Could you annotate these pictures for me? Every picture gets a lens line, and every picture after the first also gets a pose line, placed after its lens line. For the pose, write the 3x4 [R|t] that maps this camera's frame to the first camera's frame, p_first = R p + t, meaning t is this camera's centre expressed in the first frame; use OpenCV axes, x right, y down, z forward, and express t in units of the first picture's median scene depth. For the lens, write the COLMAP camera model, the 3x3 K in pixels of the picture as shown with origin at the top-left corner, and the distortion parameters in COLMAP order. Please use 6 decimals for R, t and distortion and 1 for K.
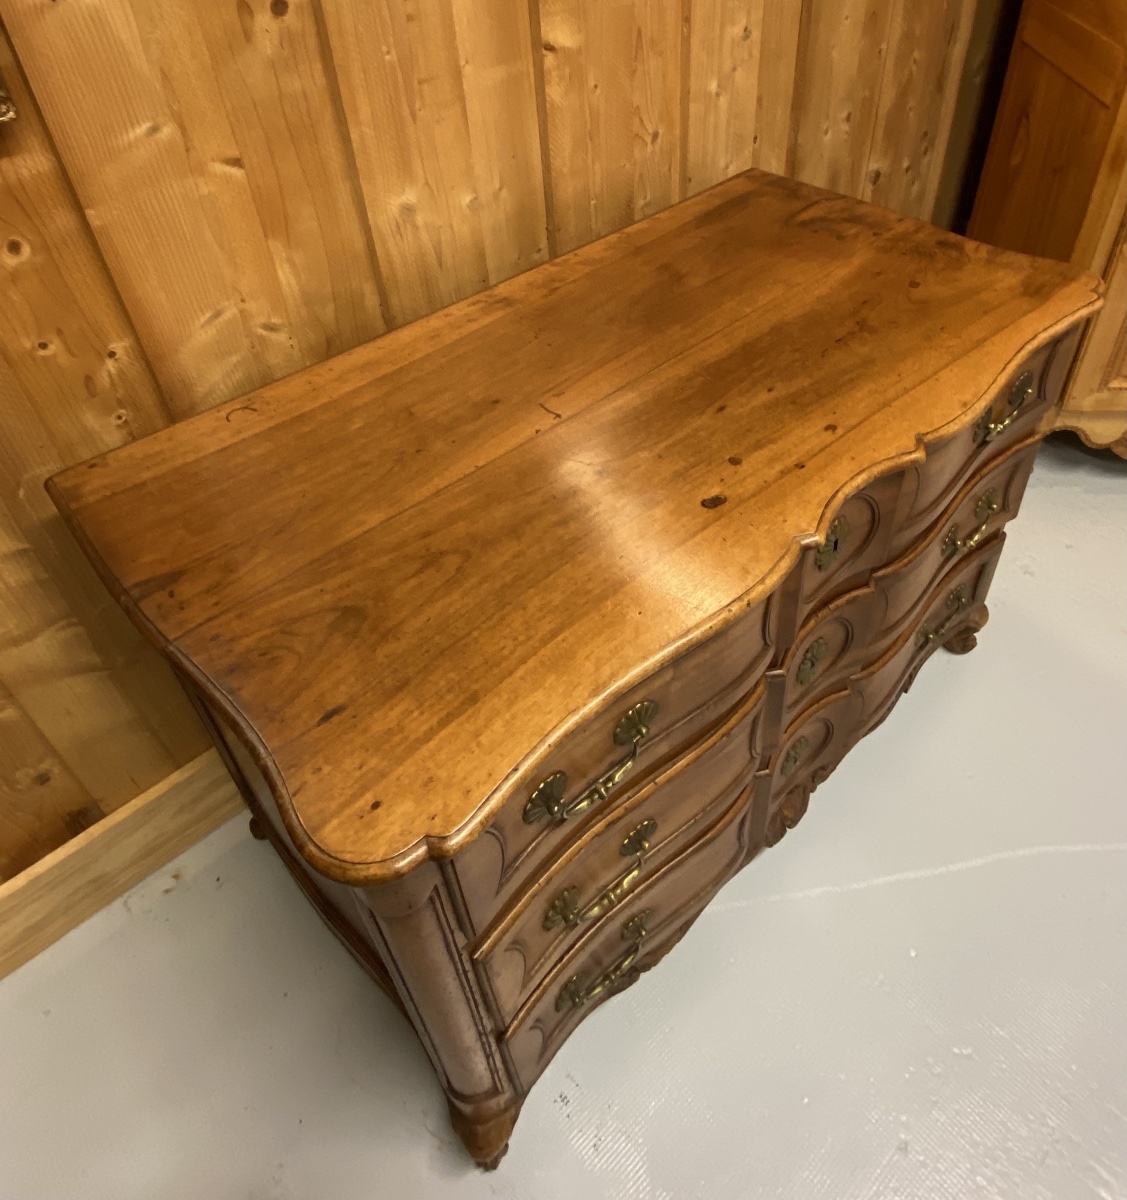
lens RADIAL K [[824.7, 0, 565.7], [0, 824.7, 441.6], [0, 0, 1]] dist [0.034025, -0.021361]
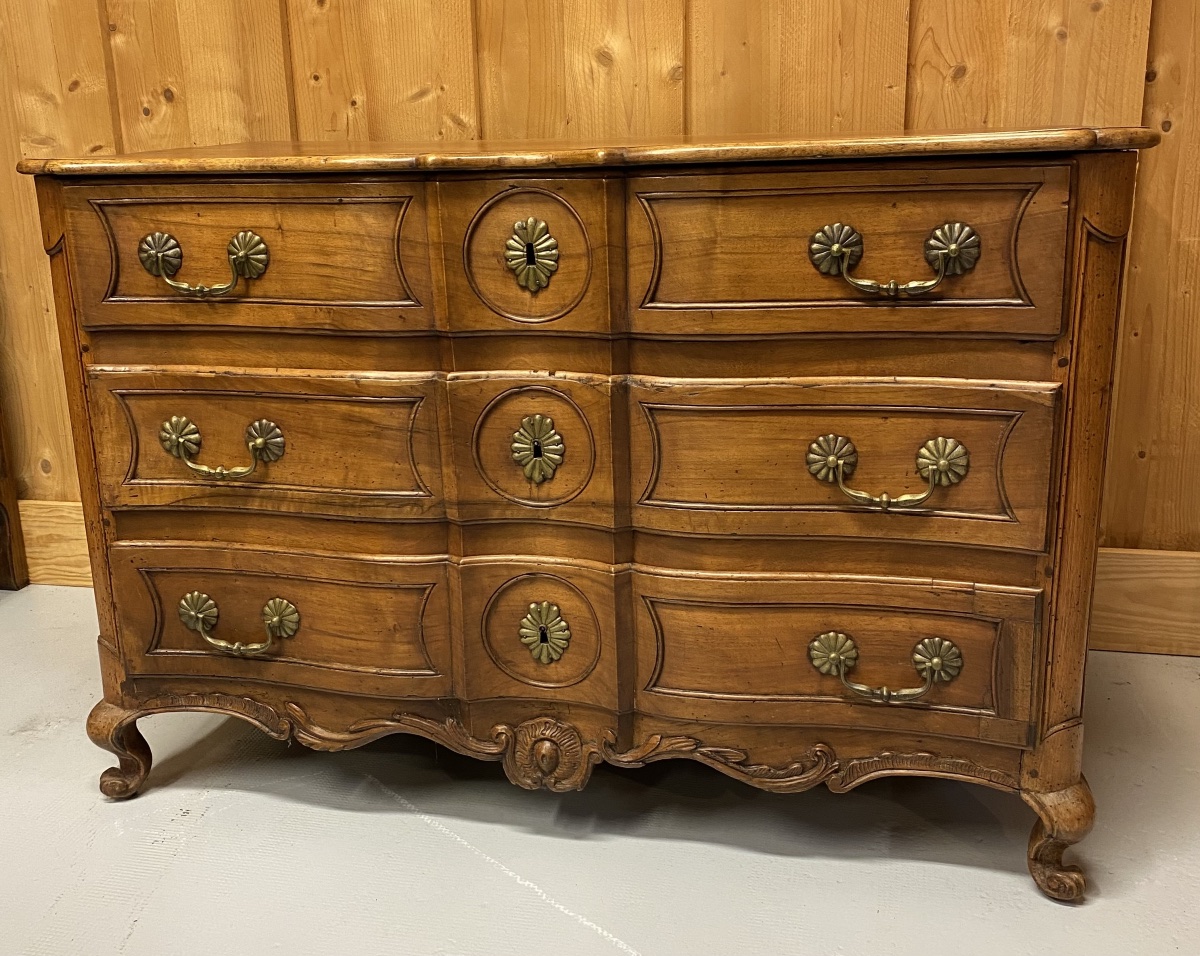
lens RADIAL K [[1212.0, 0, 603.1], [0, 1212.0, 467.5], [0, 0, 1]] dist [0.037633, 0.000000]
pose [[0.595575, 0.266722, -0.757726, 1.212646], [-0.508893, 0.855119, -0.098987, 0.350868], [0.621545, 0.444556, 0.645021, 0.231731]]
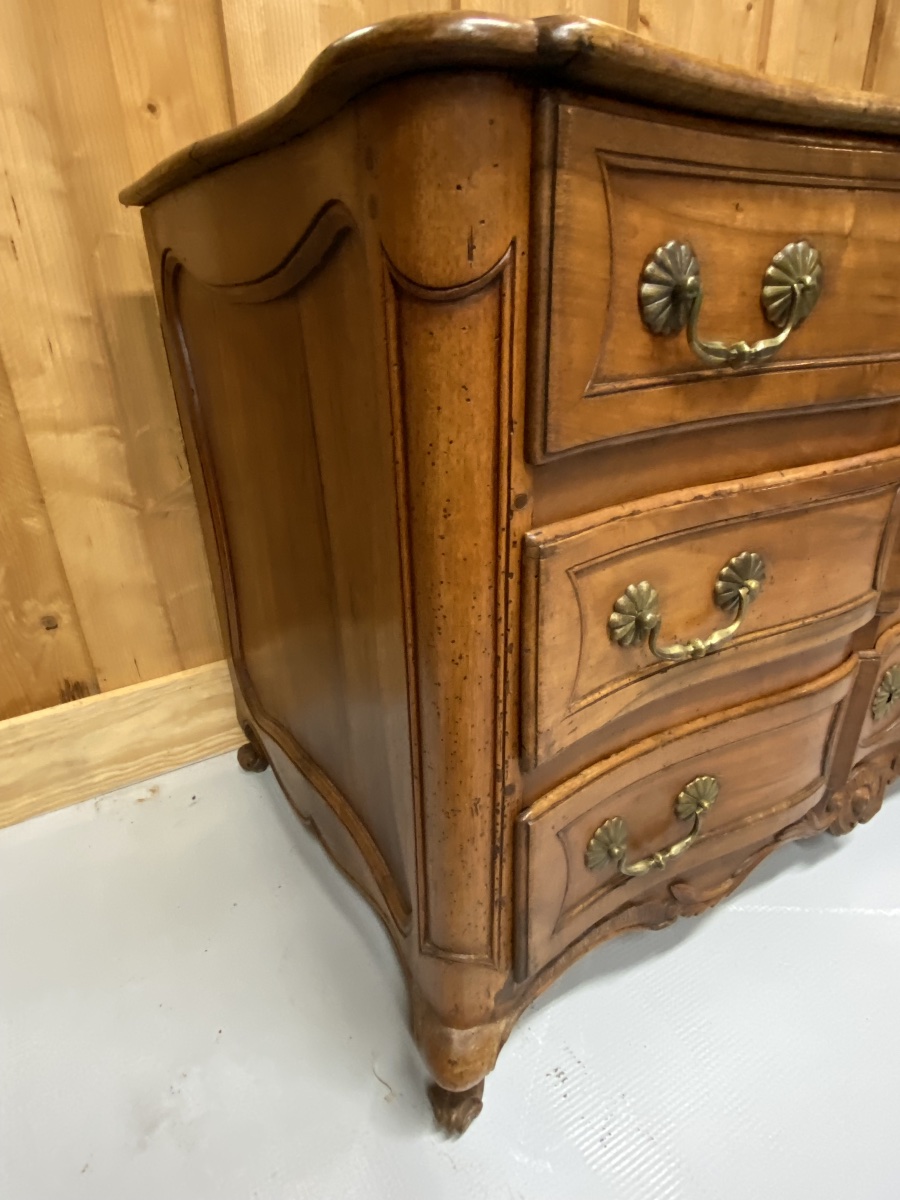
lens RADIAL K [[652.0, 0, 458.6], [0, 652.0, 607.5], [0, 0, 1]] dist [0.019283, -0.013700]
pose [[0.982782, 0.116727, -0.143230, -0.055000], [-0.144467, 0.968712, -0.201807, 0.517068], [0.115192, 0.219024, 0.968896, 0.338485]]
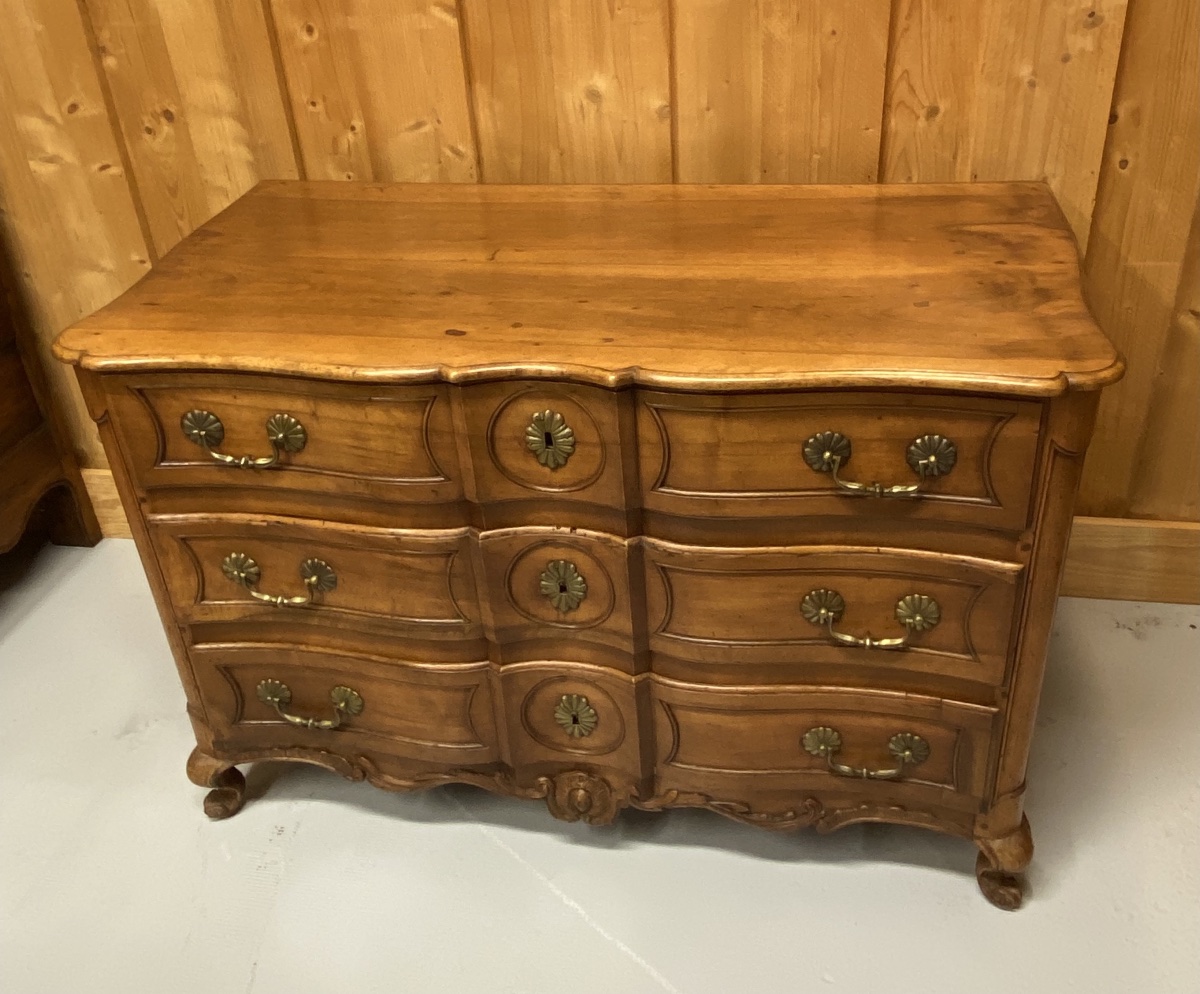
lens RADIAL K [[1062.5, 0, 627.7], [0, 1062.5, 429.1], [0, 0, 1]] dist [0.062694, -0.026668]
pose [[0.636651, 0.411311, -0.652302, 1.019304], [-0.469734, 0.877685, 0.094964, -0.046228], [0.611576, 0.245949, 0.751986, 0.060302]]
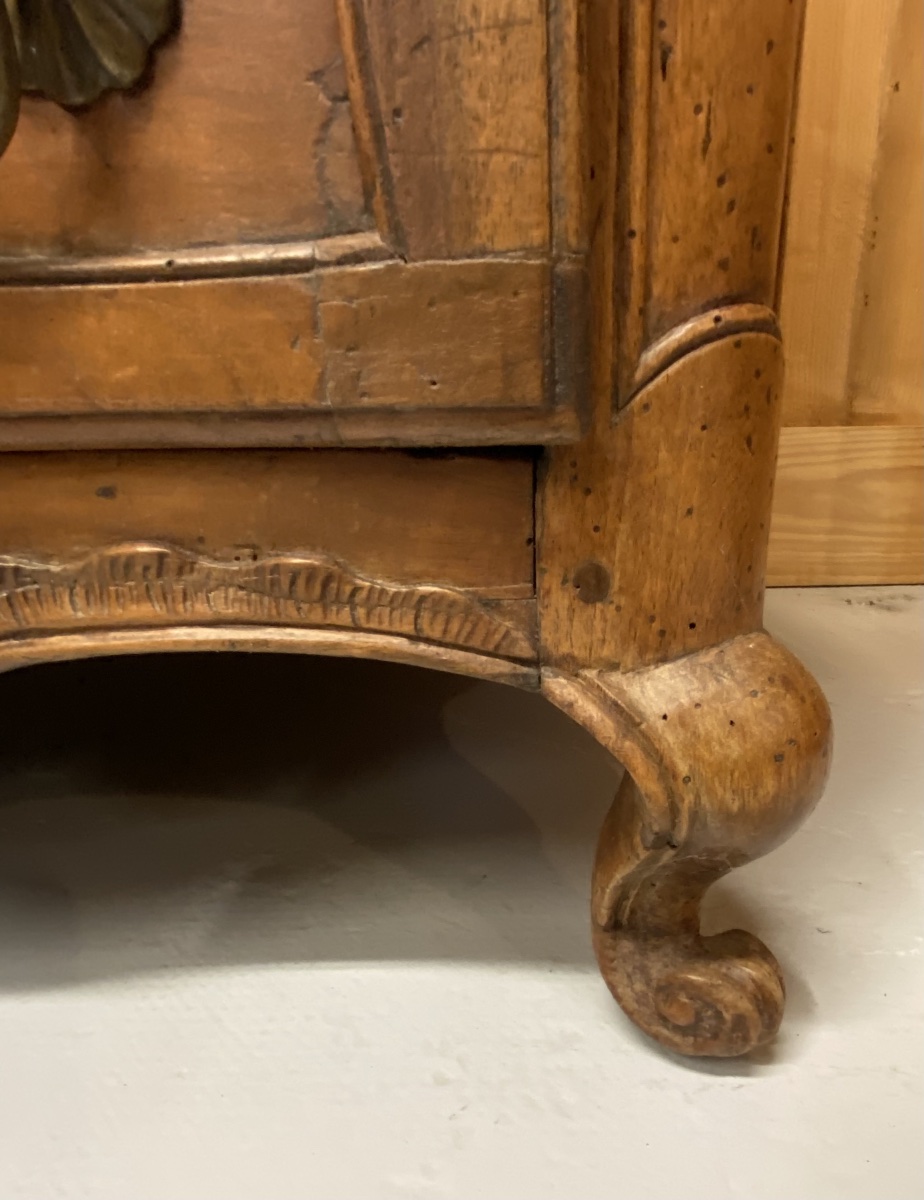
lens RADIAL K [[781.4, 0, 523.5], [0, 781.4, 725.5], [0, 0, 1]] dist [0.031807, -0.001625]
pose [[0.752196, 0.294473, -0.589480, 0.759576], [-0.434340, 0.894314, -0.107480, 0.329187], [0.495530, 0.336881, 0.800601, 1.216951]]
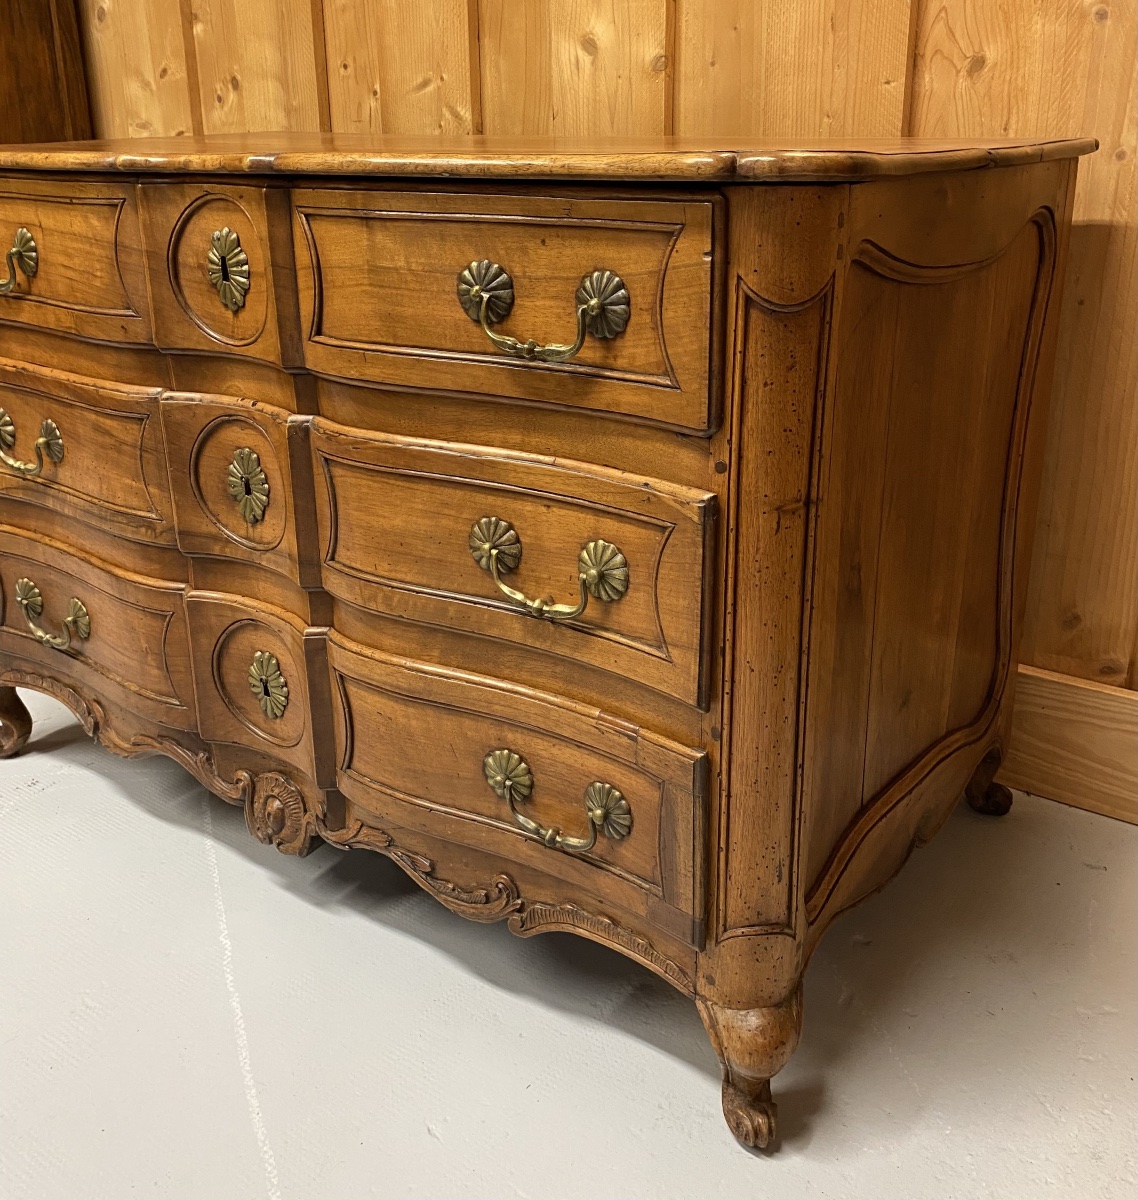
lens RADIAL K [[1175.7, 0, 603.6], [0, 1175.7, 497.2], [0, 0, 1]] dist [0.029150, 0.000000]
pose [[0.264083, 0.357301, -0.895877, 1.291034], [-0.605855, 0.784181, 0.134162, -0.067800], [0.750467, 0.507342, 0.423561, 0.743127]]
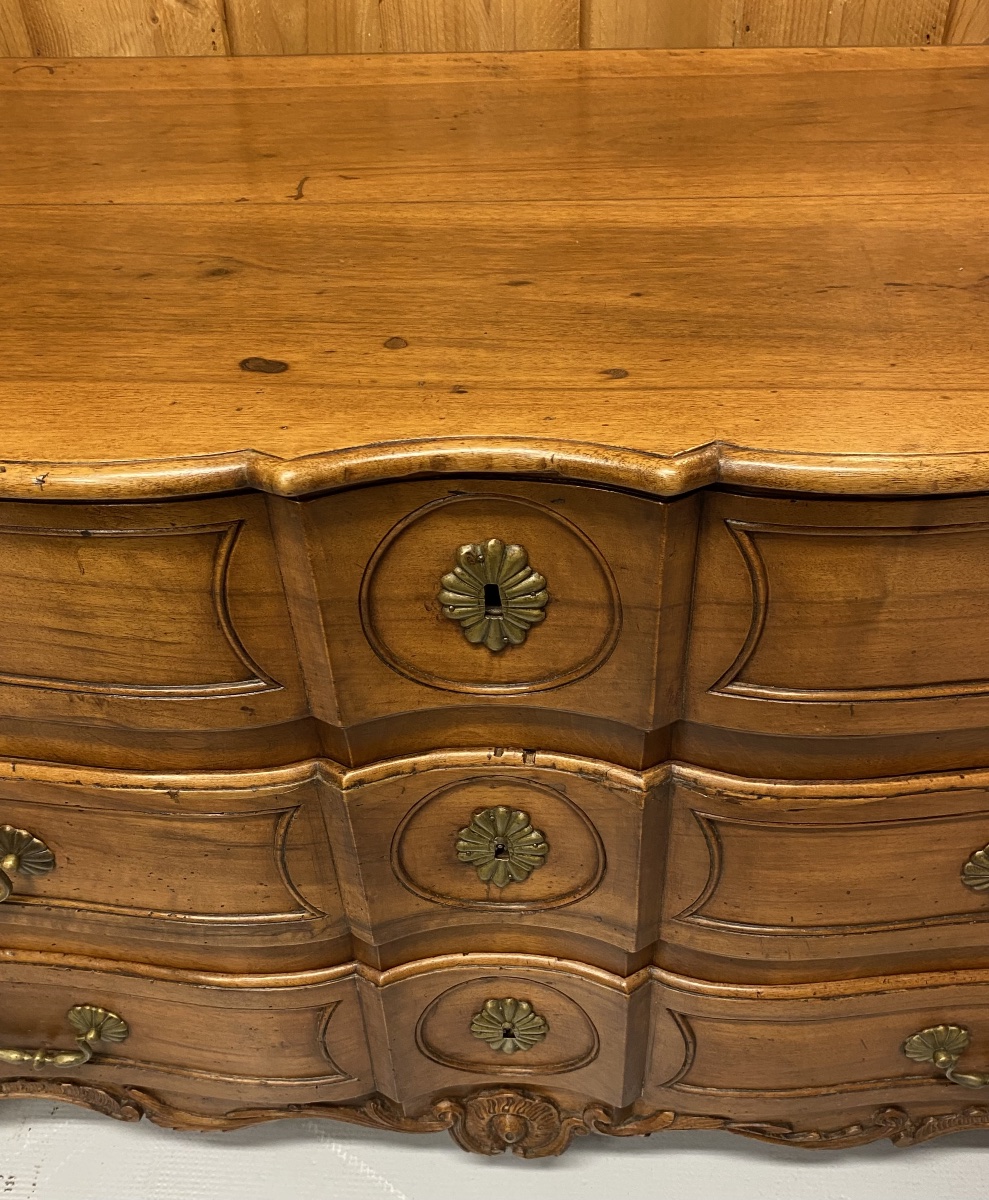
lens RADIAL K [[1151.0, 0, 499.4], [0, 1151.0, 636.3], [0, 0, 1]] dist [0.014934, 0.000000]
pose [[0.727263, 0.485642, -0.485016, 0.542331], [-0.440118, 0.872214, 0.213399, 0.001999], [0.526673, 0.058268, 0.848069, 0.368475]]
